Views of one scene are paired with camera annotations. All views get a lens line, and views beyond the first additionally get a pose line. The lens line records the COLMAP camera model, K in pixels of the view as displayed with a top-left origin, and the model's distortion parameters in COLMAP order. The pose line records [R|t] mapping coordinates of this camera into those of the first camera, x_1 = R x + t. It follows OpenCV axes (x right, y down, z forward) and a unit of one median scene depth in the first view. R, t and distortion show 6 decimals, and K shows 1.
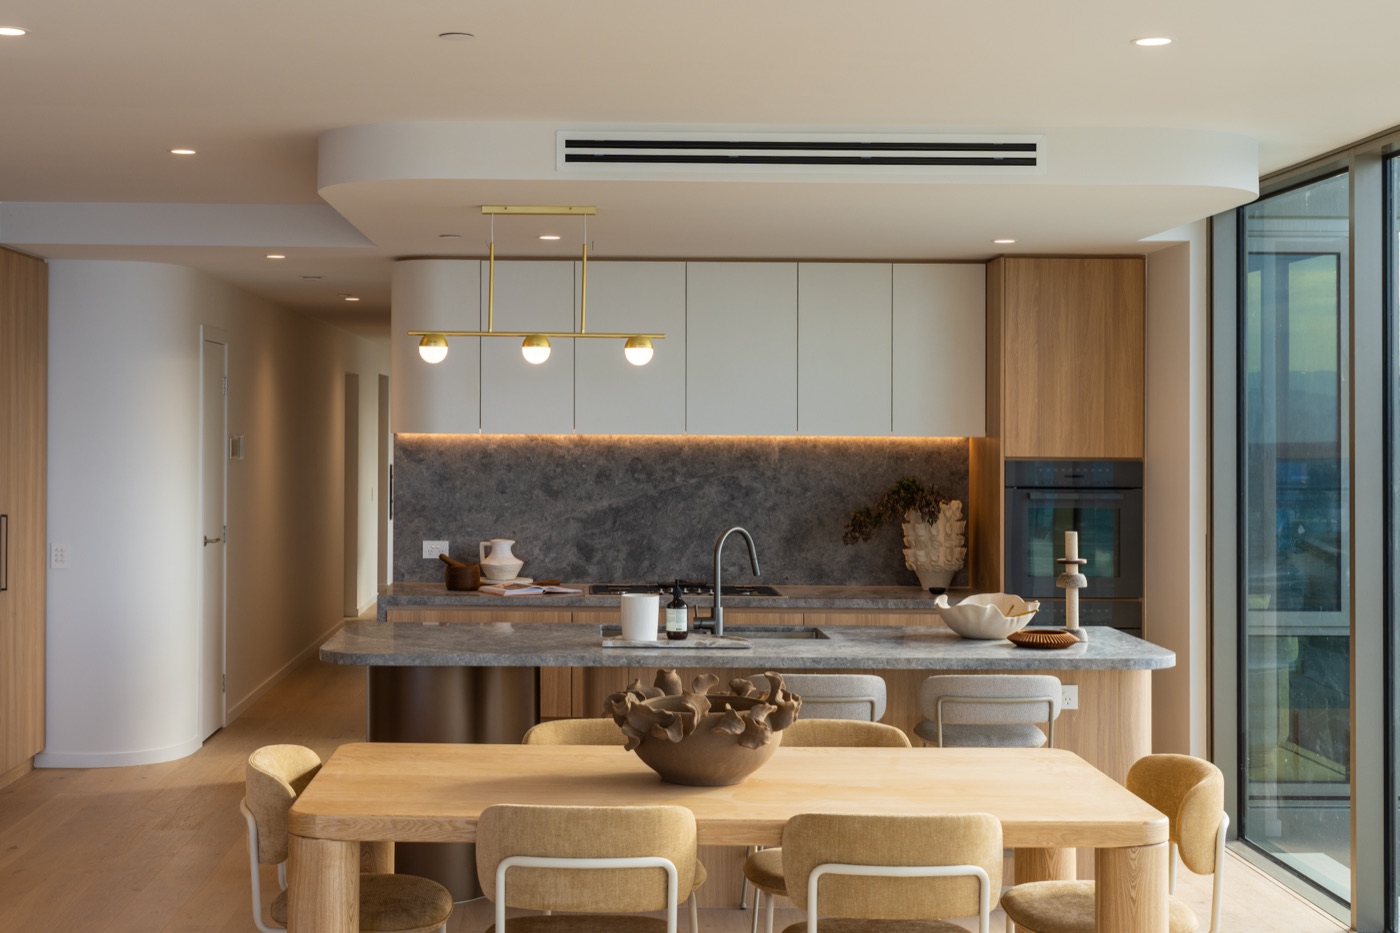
lens RADIAL K [[1916.9, 0, 577.9], [0, 1916.9, 403.2], [0, 0, 1]] dist [-0.003946, 0.003182]
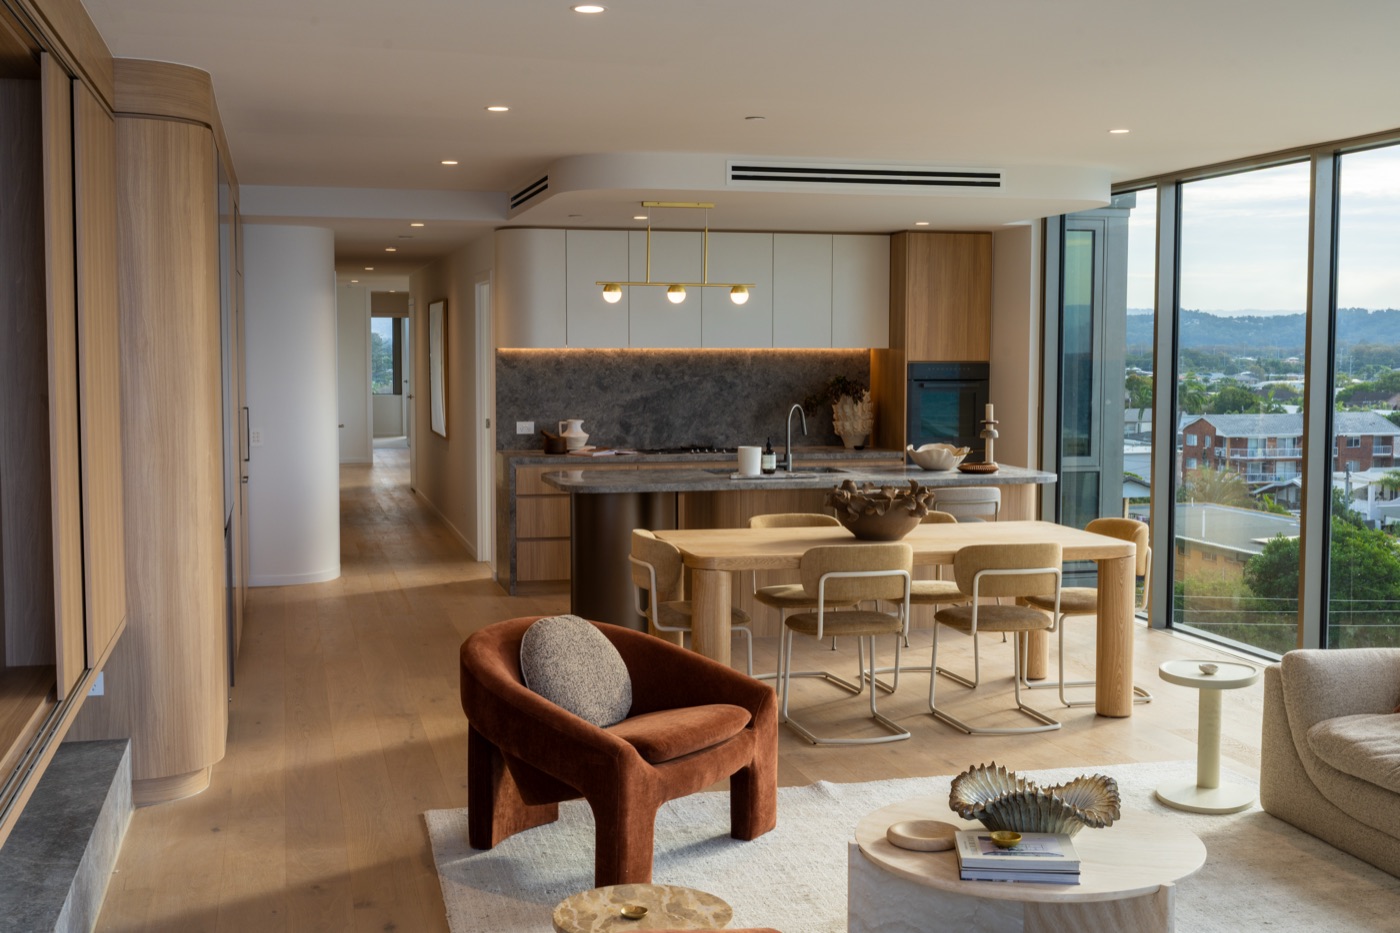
lens RADIAL K [[1623.0, 0, 678.4], [0, 1623.0, 461.1], [0, 0, 1]] dist [-0.014888, 0.040888]
pose [[0.970955, -0.022656, 0.238188, -0.264977], [0.002248, 0.996327, 0.085605, -0.004061], [-0.239253, -0.082584, 0.967439, -0.235528]]
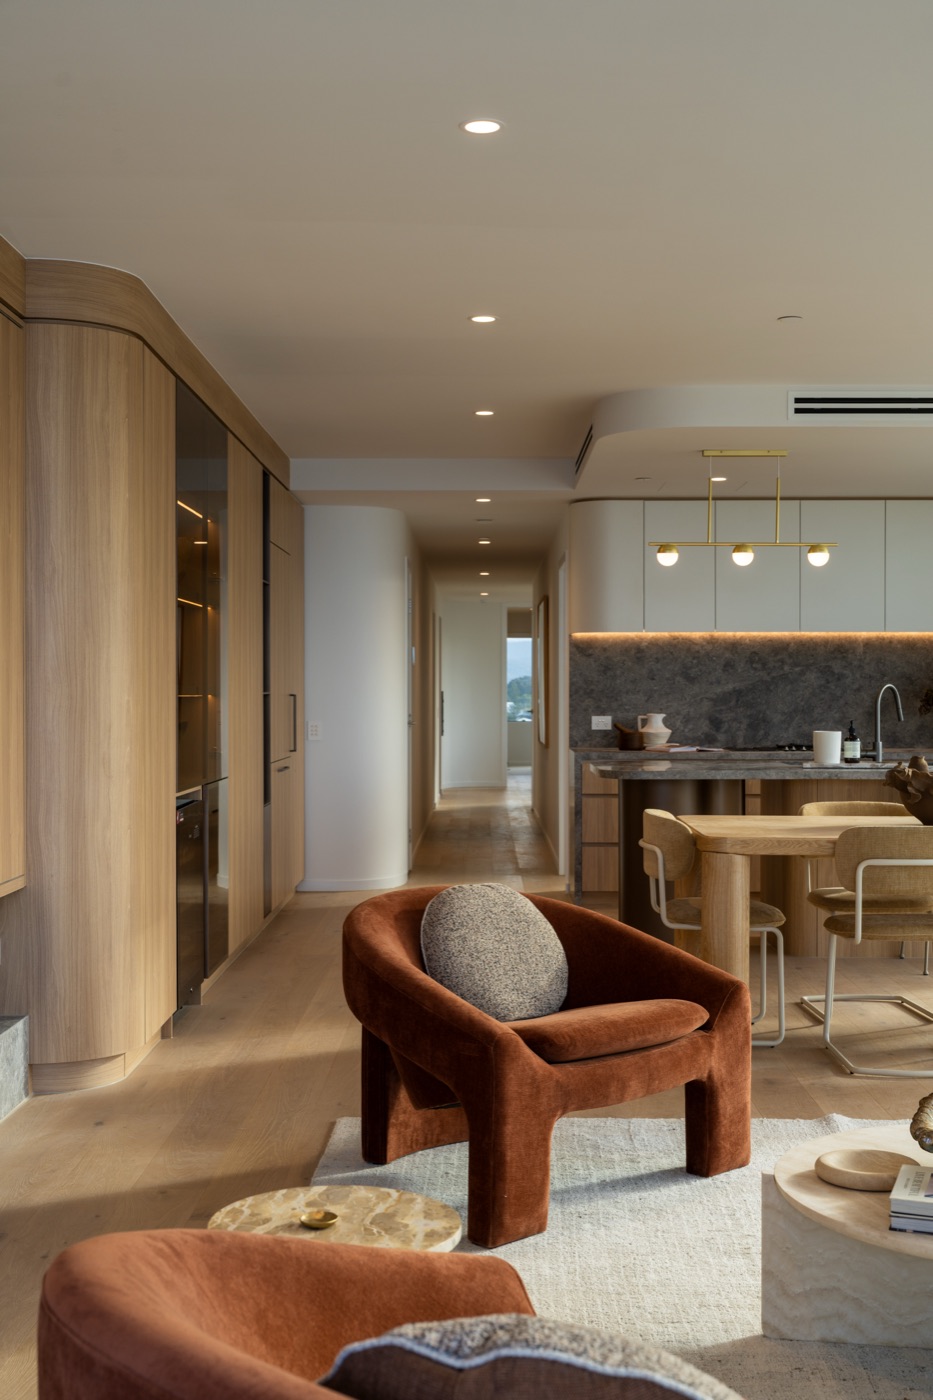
lens RADIAL K [[1675.6, 0, 466.5], [0, 1675.6, 700.0], [0, 0, 1]] dist [0.015023, -0.018214]
pose [[0.999950, -0.006425, -0.007687, -0.163374], [0.006567, 0.999805, 0.018616, 0.040160], [0.007565, -0.018666, 0.999797, -0.155978]]
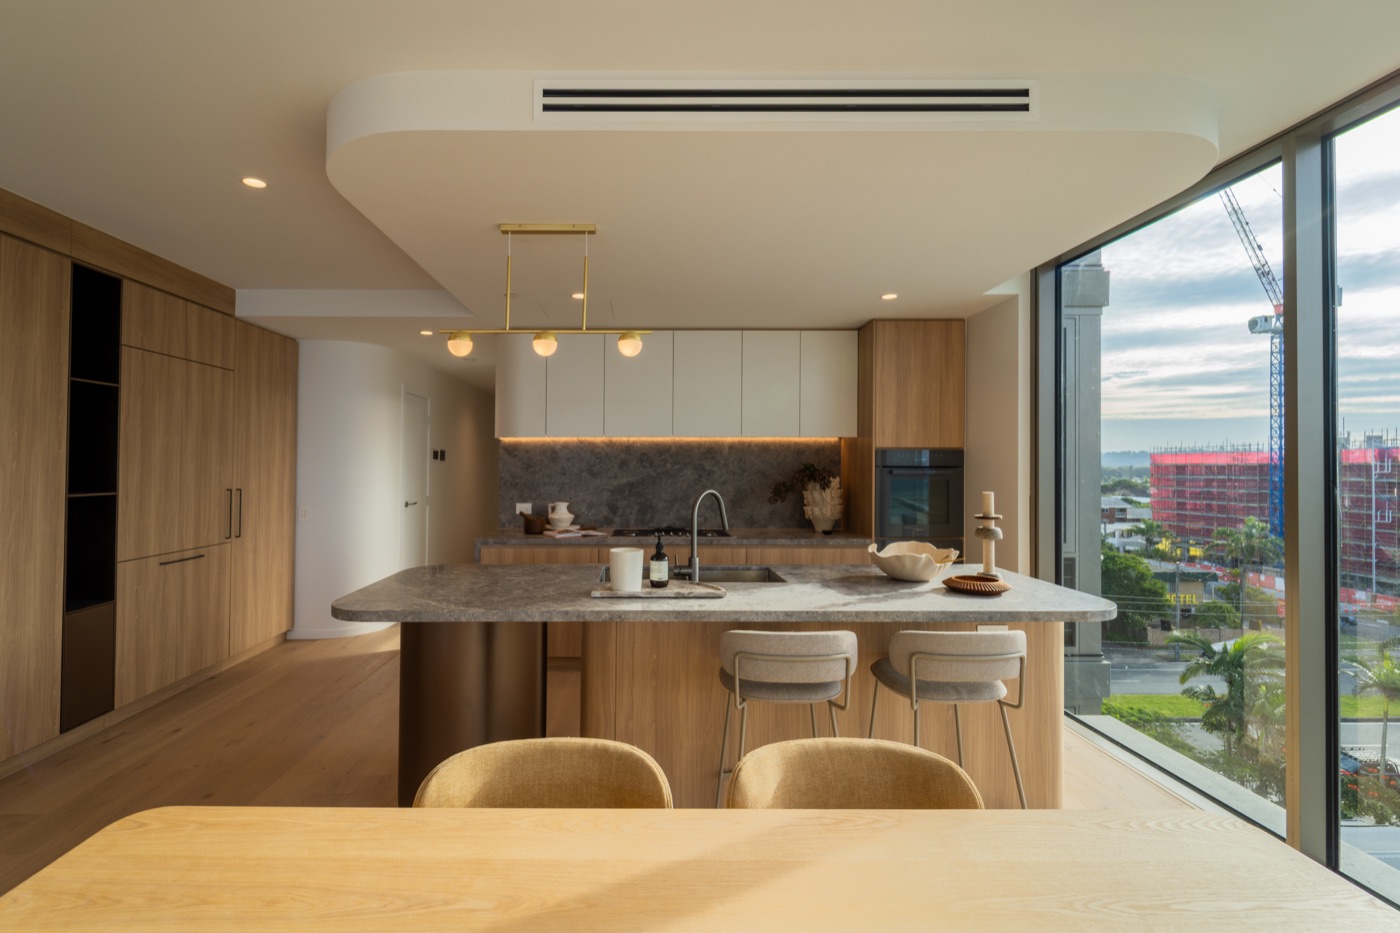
lens RADIAL K [[613.3, 0, 649.5], [0, 613.3, 468.2], [0, 0, 1]] dist [0.000785, 0.000167]
pose [[0.999955, -0.005169, 0.007937, 0.032791], [0.005053, 0.999881, 0.014547, 0.035129], [-0.008011, -0.014506, 0.999863, 0.478175]]
